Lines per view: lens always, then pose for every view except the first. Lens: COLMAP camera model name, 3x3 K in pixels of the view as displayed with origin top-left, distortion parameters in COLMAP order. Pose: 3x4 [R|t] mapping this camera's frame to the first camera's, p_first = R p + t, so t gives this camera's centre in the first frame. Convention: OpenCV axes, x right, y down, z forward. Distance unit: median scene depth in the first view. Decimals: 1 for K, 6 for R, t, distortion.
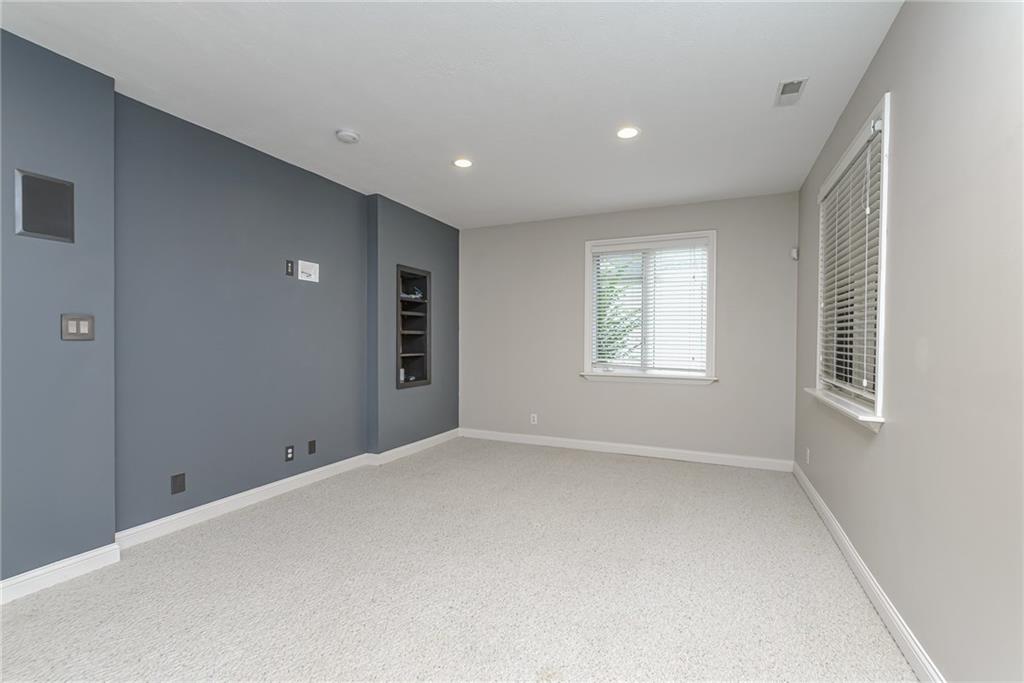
lens RADIAL K [[441.4, 0, 514.7], [0, 441.4, 346.6], [0, 0, 1]] dist [-0.000421, -0.000139]
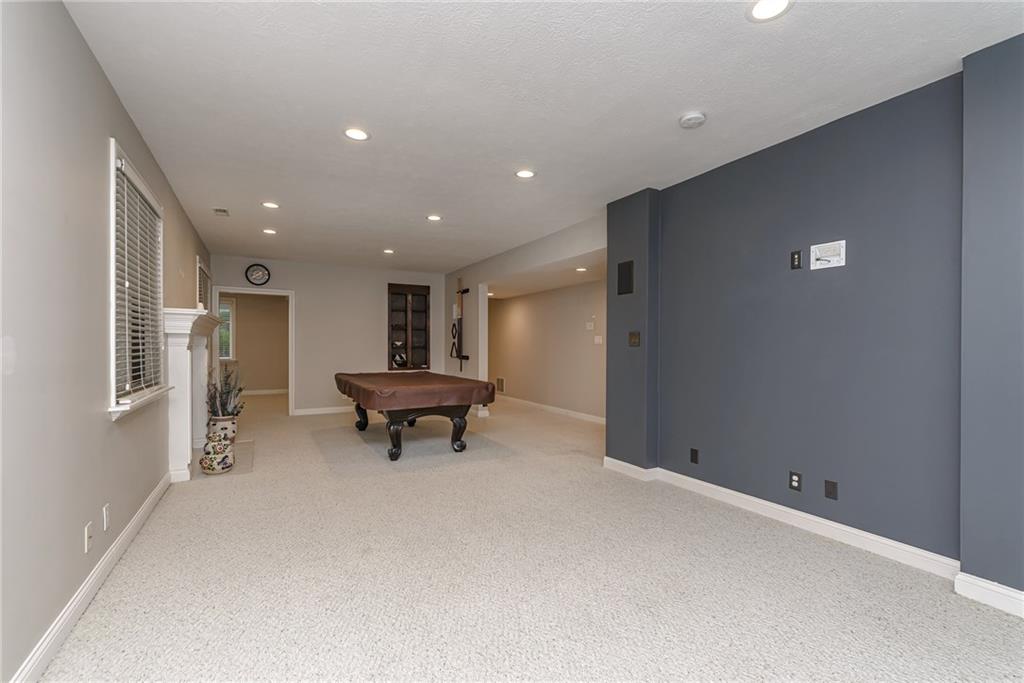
lens RADIAL K [[441.4, 0, 514.7], [0, 441.4, 346.6], [0, 0, 1]] dist [-0.000421, -0.000139]
pose [[-0.593078, -0.002563, -0.805141, 0.484042], [-0.012752, 0.999899, 0.006211, -0.012131], [0.805044, 0.013951, -0.593051, 1.071012]]
